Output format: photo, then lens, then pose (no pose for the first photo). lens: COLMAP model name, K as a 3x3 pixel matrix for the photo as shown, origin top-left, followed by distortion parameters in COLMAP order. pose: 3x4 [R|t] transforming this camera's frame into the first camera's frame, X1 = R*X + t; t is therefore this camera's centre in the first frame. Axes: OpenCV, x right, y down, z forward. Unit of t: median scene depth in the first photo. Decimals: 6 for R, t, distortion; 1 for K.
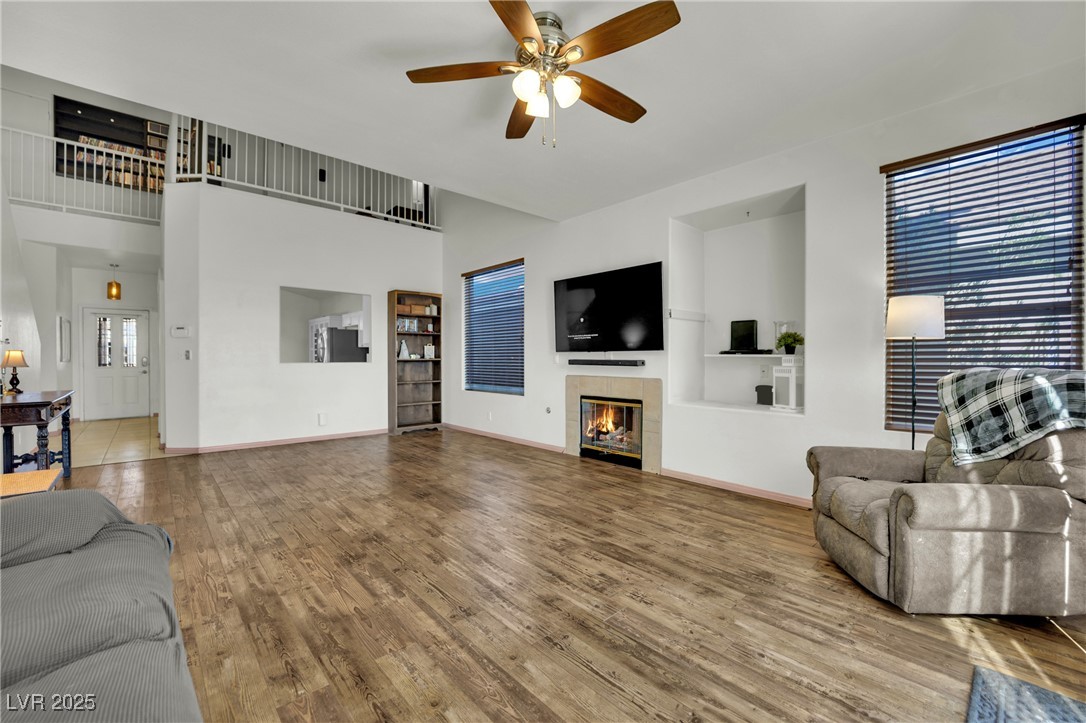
lens RADIAL K [[441.1, 0, 537.7], [0, 441.1, 358.9], [0, 0, 1]] dist [-0.037432, 0.000032]
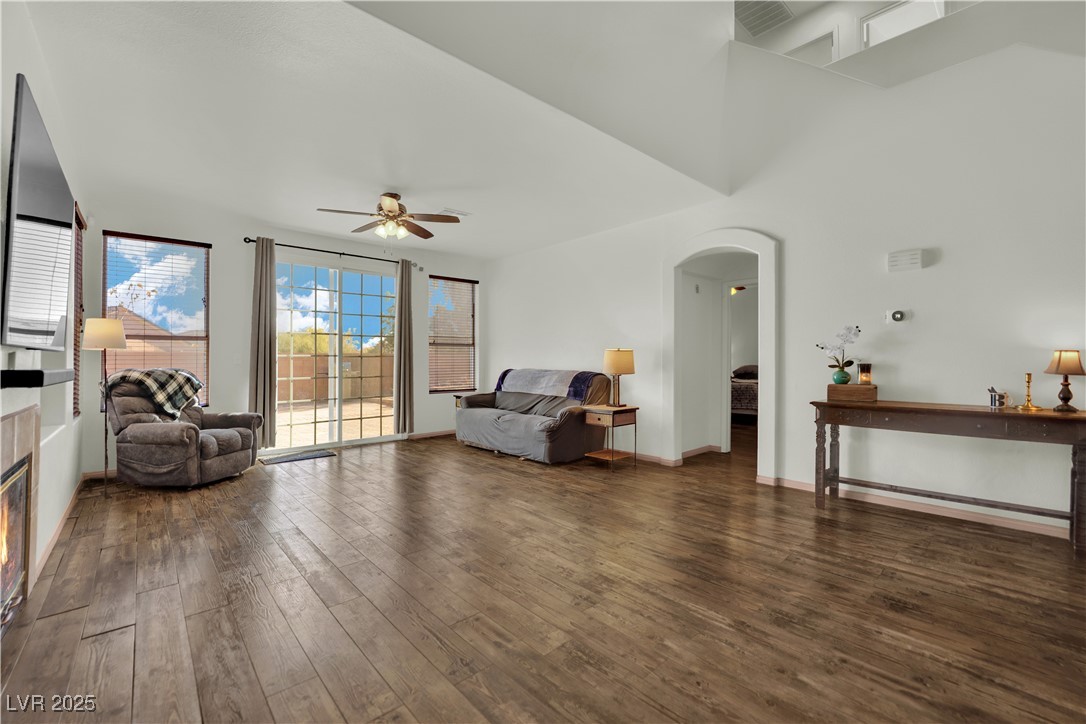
lens RADIAL K [[449.9, 0, 543.0], [0, 449.9, 362.0], [0, 0, 1]] dist [-0.018163, -0.000139]
pose [[-0.999990, 0.002512, -0.003758, -0.338240], [0.002498, 0.999990, 0.003695, -0.005087], [0.003767, 0.003686, -0.999986, 1.535721]]
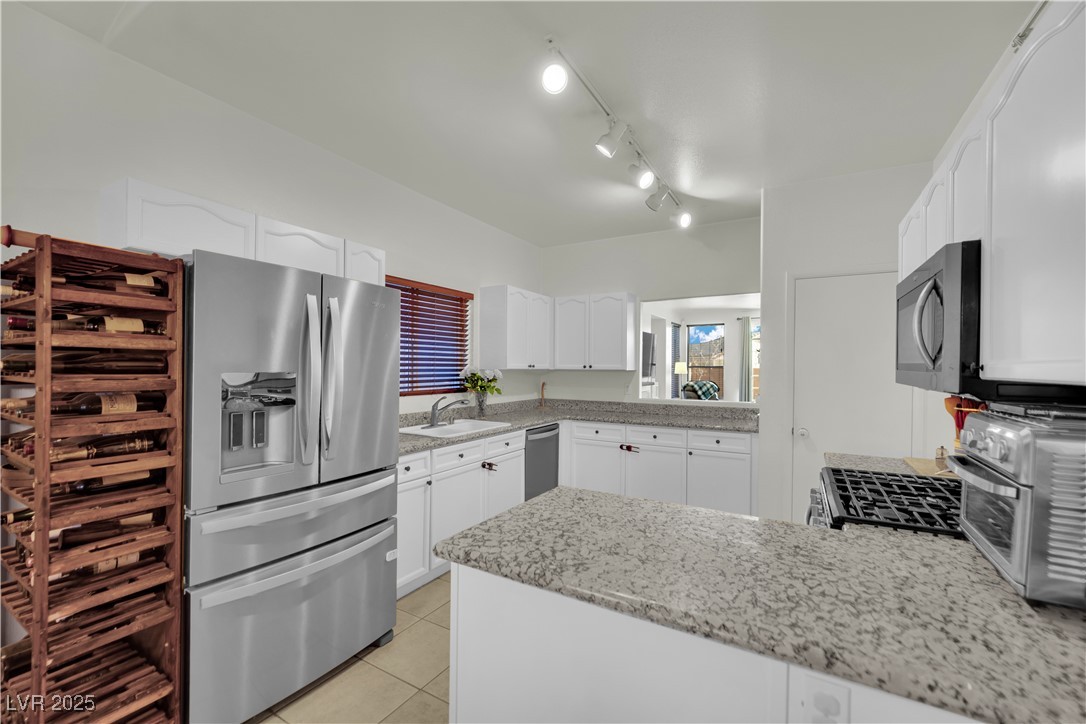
lens RADIAL K [[456.1, 0, 539.4], [0, 456.1, 370.1], [0, 0, 1]] dist [-0.015229, -0.000002]
pose [[-0.310812, -0.012249, 0.950393, -1.592258], [-0.006616, 0.999921, 0.010724, -0.070019], [-0.950448, -0.002954, -0.310868, 2.154825]]
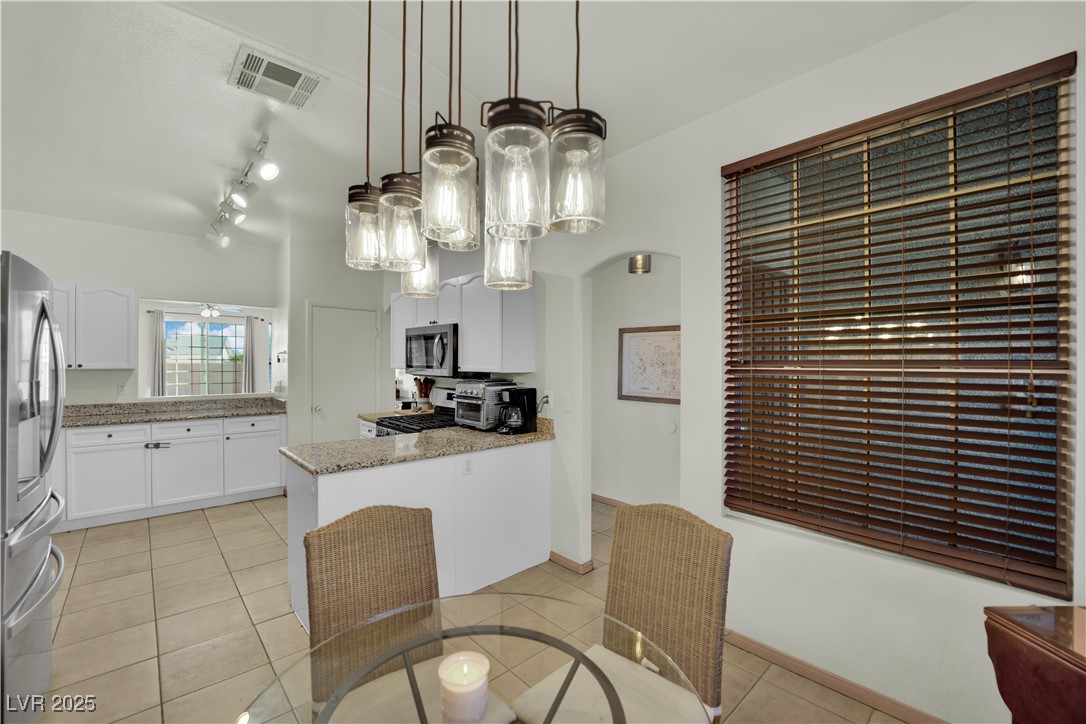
lens RADIAL K [[439.5, 0, 542.7], [0, 439.5, 365.8], [0, 0, 1]] dist [-0.022036, 0.000134]
pose [[-0.999952, -0.004896, -0.008444, -1.562851], [-0.004967, 0.999952, 0.008463, -0.079029], [0.008402, 0.008504, -0.999929, 2.576554]]
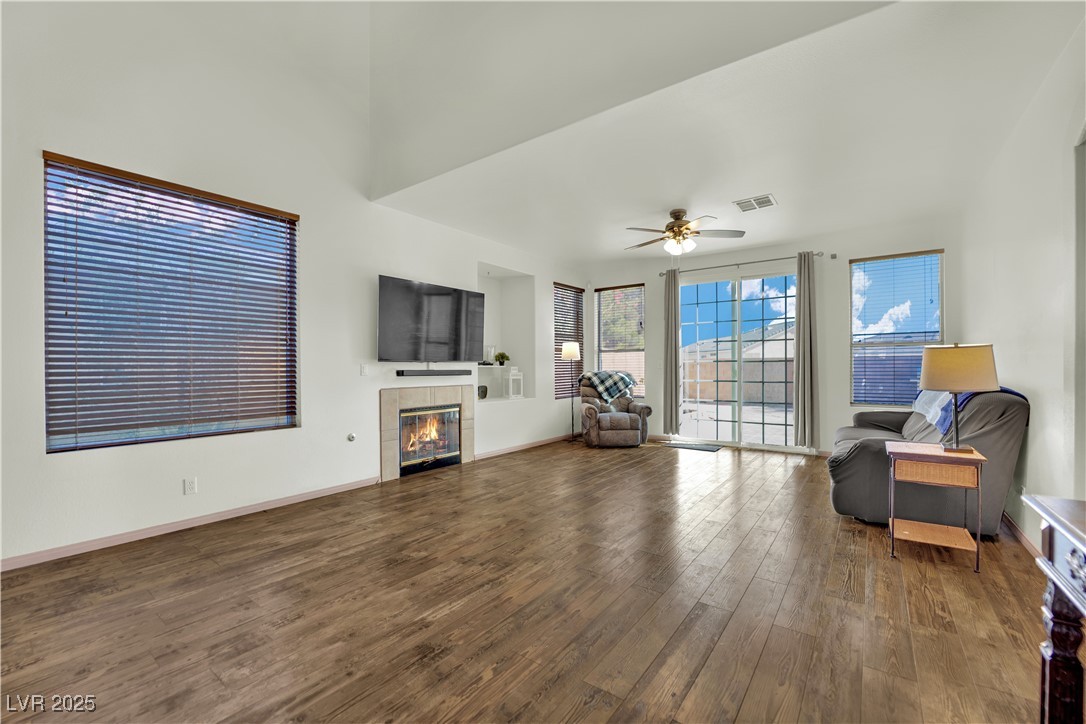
lens RADIAL K [[449.9, 0, 543.0], [0, 449.9, 362.0], [0, 0, 1]] dist [-0.018163, -0.000139]
pose [[-0.198816, 0.011393, 0.979971, -1.023535], [0.007298, 0.999922, -0.010144, -0.005120], [-0.980010, 0.005135, -0.198883, 1.055384]]
